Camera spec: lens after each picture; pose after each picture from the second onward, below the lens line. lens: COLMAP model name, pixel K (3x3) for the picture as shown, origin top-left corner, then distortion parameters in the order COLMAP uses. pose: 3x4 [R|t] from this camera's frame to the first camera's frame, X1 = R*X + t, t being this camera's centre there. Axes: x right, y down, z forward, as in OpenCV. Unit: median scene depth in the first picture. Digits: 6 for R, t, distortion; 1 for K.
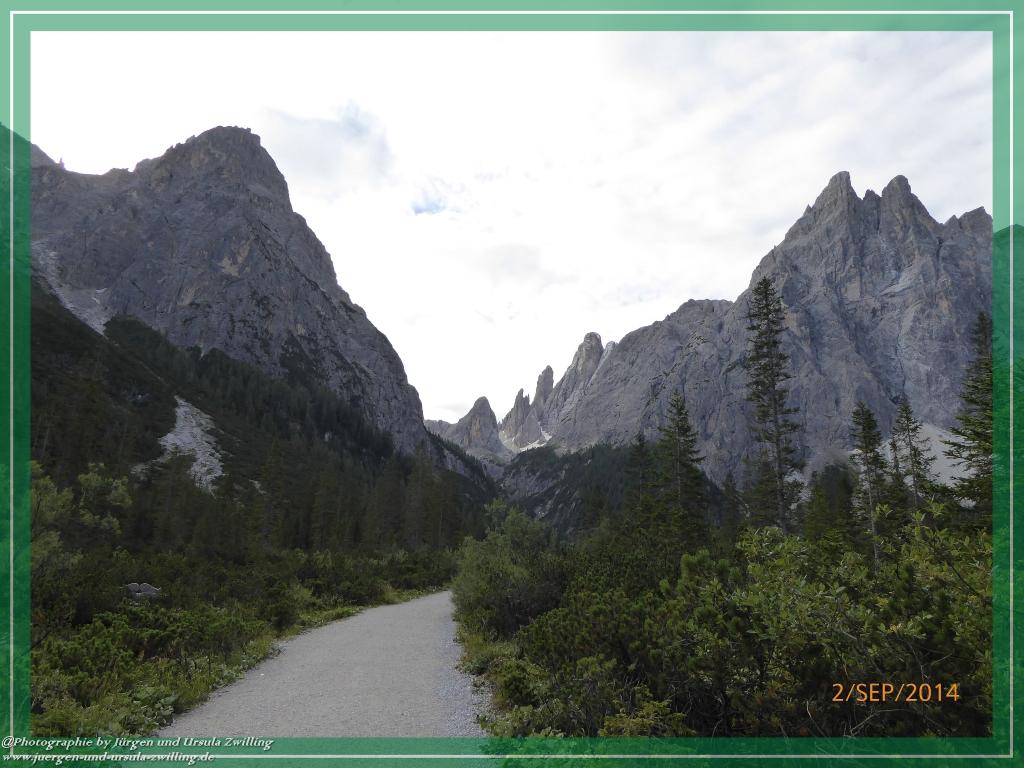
lens RADIAL K [[727.5, 0, 517.5], [0, 727.5, 376.7], [0, 0, 1]] dist [-0.028518, 0.002326]
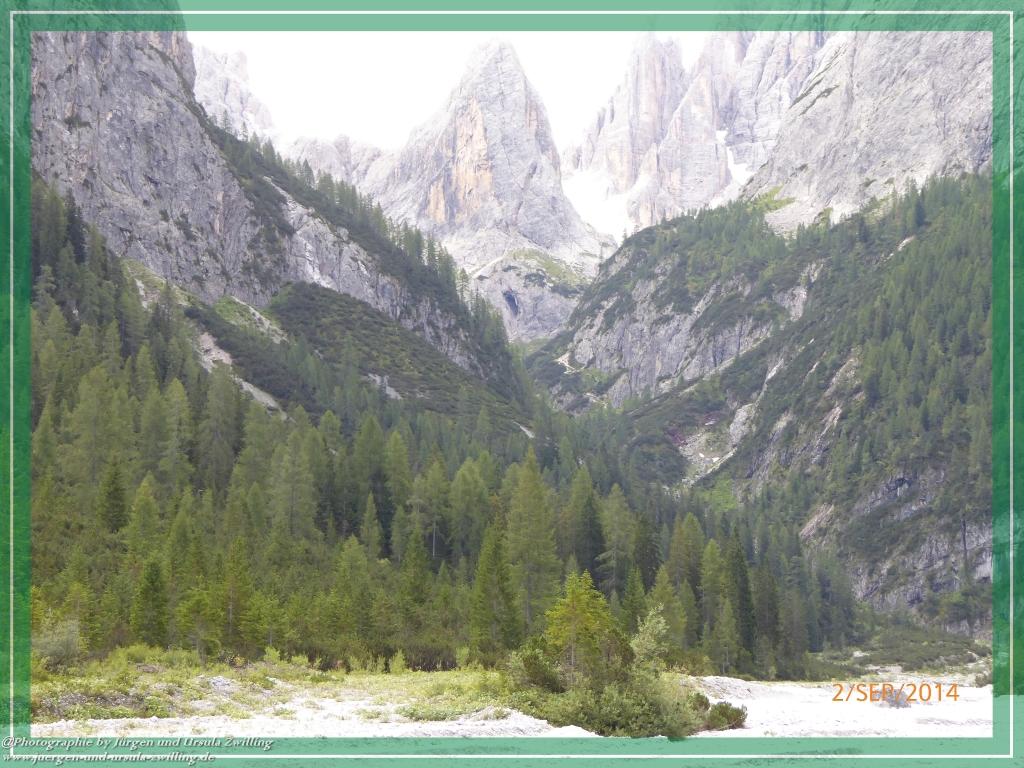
lens RADIAL K [[2574.4, 0, 532.2], [0, 2574.4, 345.9], [0, 0, 1]] dist [0.293788, -0.622092]
pose [[0.998087, -0.030182, -0.053955, 0.021732], [0.036936, 0.990966, 0.128923, 0.036502], [0.049577, -0.130670, 0.990186, 0.139031]]
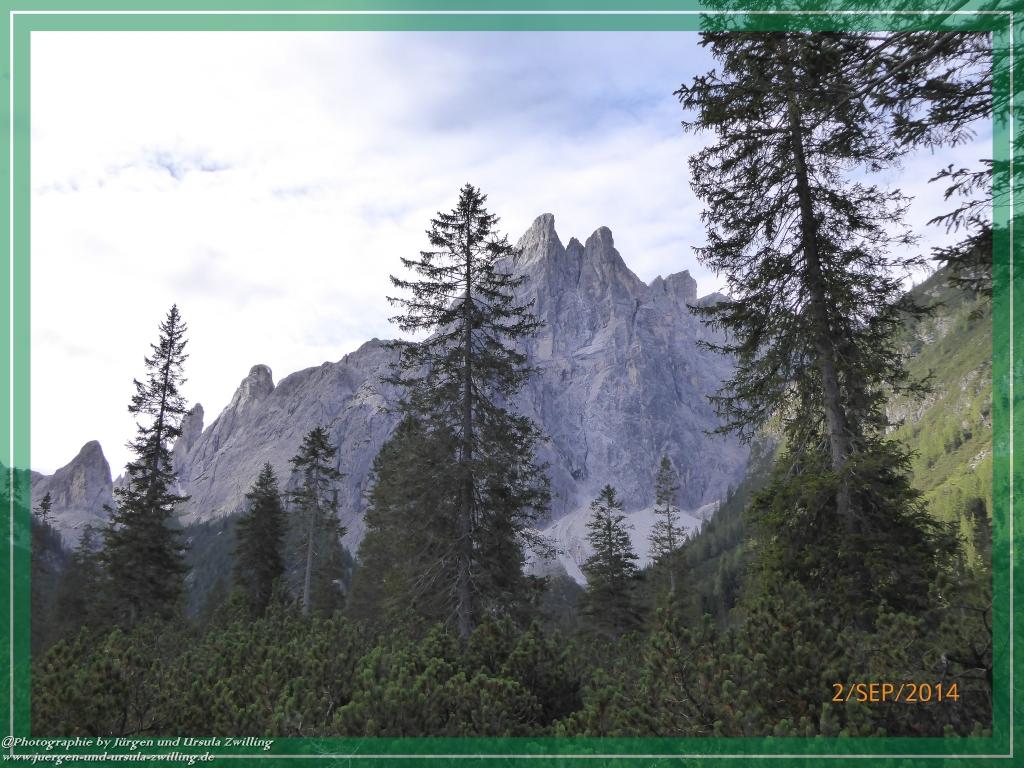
lens RADIAL K [[929.2, 0, 519.1], [0, 929.2, 371.6], [0, 0, 1]] dist [0.015359, -0.001000]
pose [[0.935297, 0.083036, 0.343984, 0.045162], [-0.064285, 0.995774, -0.065582, -0.014157], [-0.347976, 0.039226, 0.936682, -0.066672]]
